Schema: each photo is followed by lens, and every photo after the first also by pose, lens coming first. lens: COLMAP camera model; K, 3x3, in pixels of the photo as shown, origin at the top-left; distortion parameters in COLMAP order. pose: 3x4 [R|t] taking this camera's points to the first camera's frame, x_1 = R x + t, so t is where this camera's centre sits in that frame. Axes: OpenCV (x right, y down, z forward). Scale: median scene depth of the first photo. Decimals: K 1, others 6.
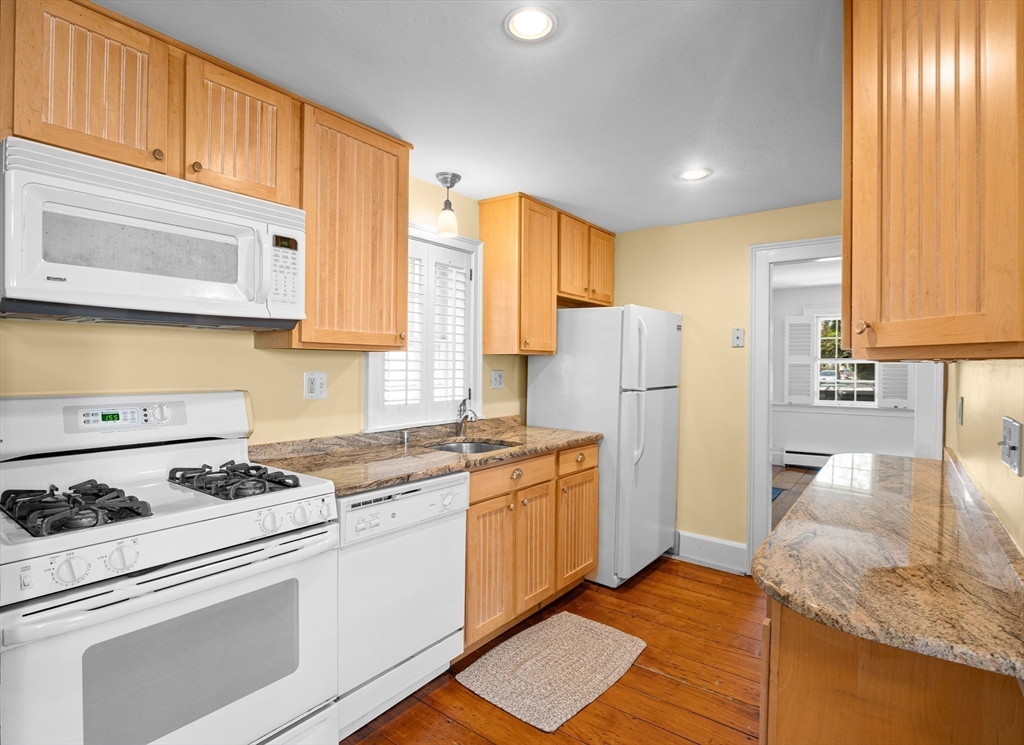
lens RADIAL K [[516.8, 0, 536.4], [0, 516.8, 368.8], [0, 0, 1]] dist [-0.010352, 0.000420]
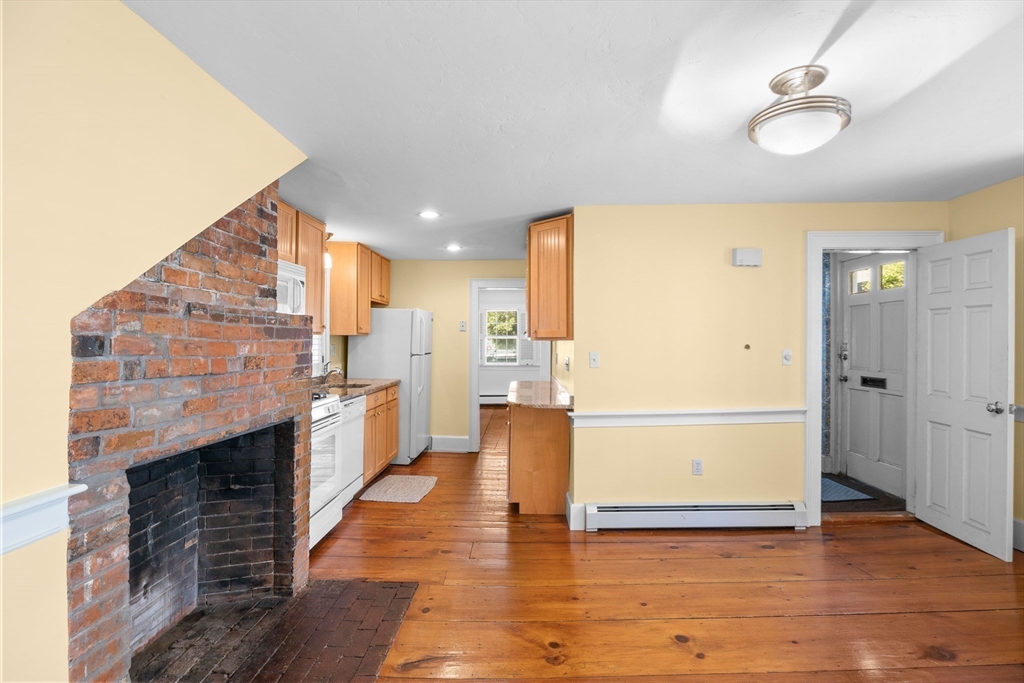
lens RADIAL K [[510.3, 0, 511.2], [0, 510.3, 339.3], [0, 0, 1]] dist [-0.013404, 0.001379]
pose [[0.826866, -0.003777, 0.562386, -0.615696], [0.006067, 0.999979, -0.002205, -0.008573], [-0.562366, 0.005235, 0.826872, -0.760984]]
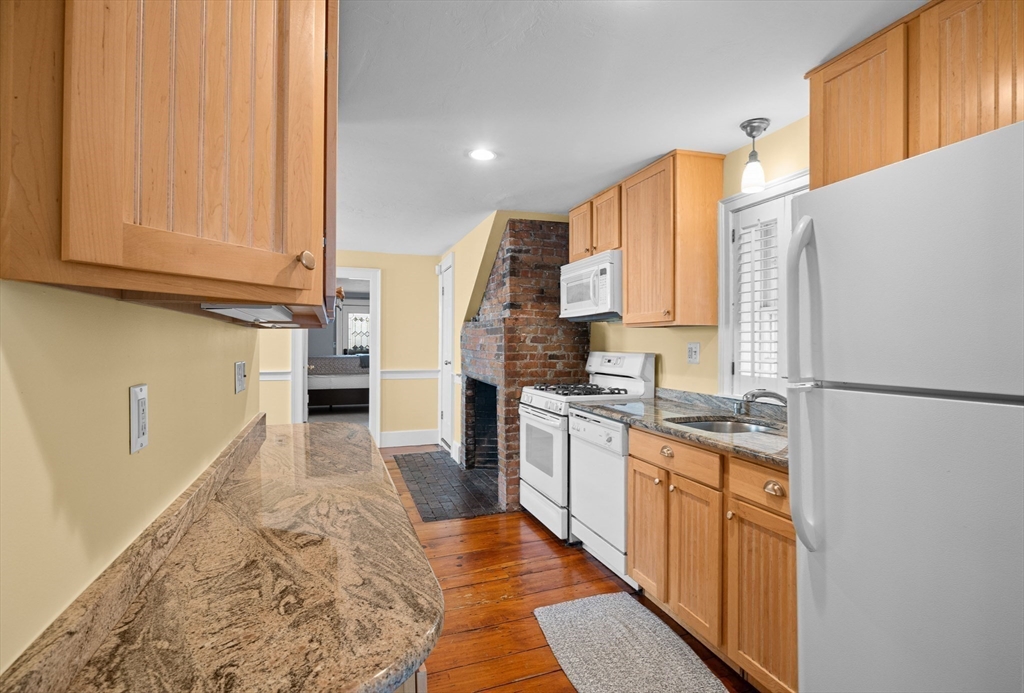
lens RADIAL K [[485.3, 0, 511.0], [0, 485.3, 342.8], [0, 0, 1]] dist [-0.001217, 0.000070]
pose [[-0.563675, -0.006893, -0.825968, 0.751275], [-0.011047, 0.999939, -0.000806, 0.010756], [0.825923, 0.008671, -0.563717, 1.126432]]
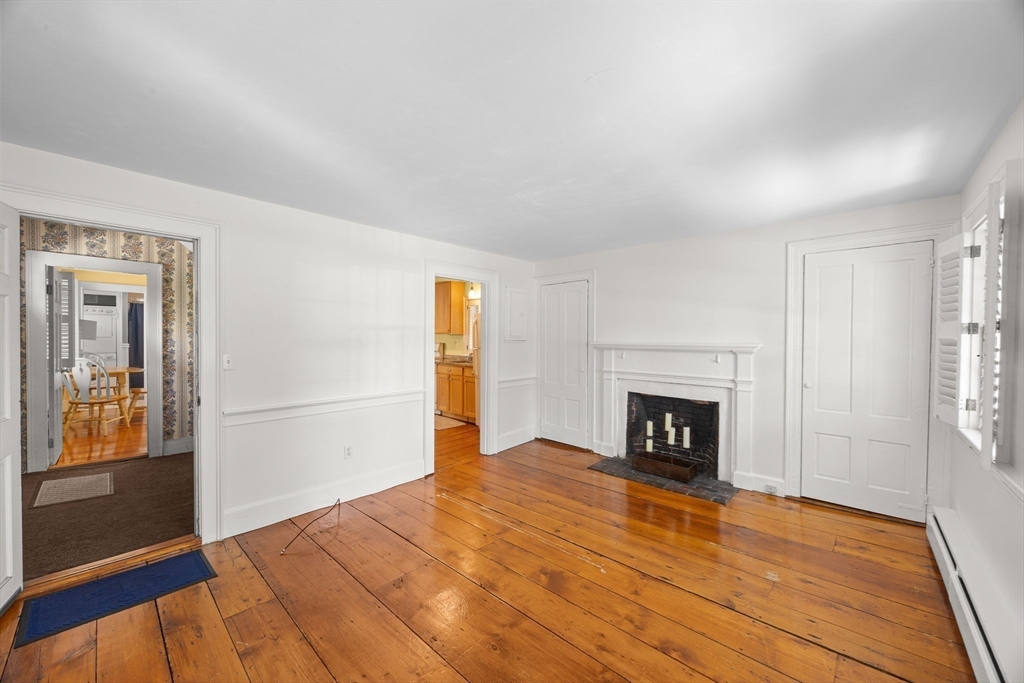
lens RADIAL K [[393.5, 0, 507.9], [0, 393.5, 340.8], [0, 0, 1]] dist [0.003327, 0.000007]
pose [[-0.102189, 0.008682, -0.994727, 2.432608], [-0.013007, 0.999865, 0.010063, -0.017836], [0.994680, 0.013966, -0.102062, 1.519411]]
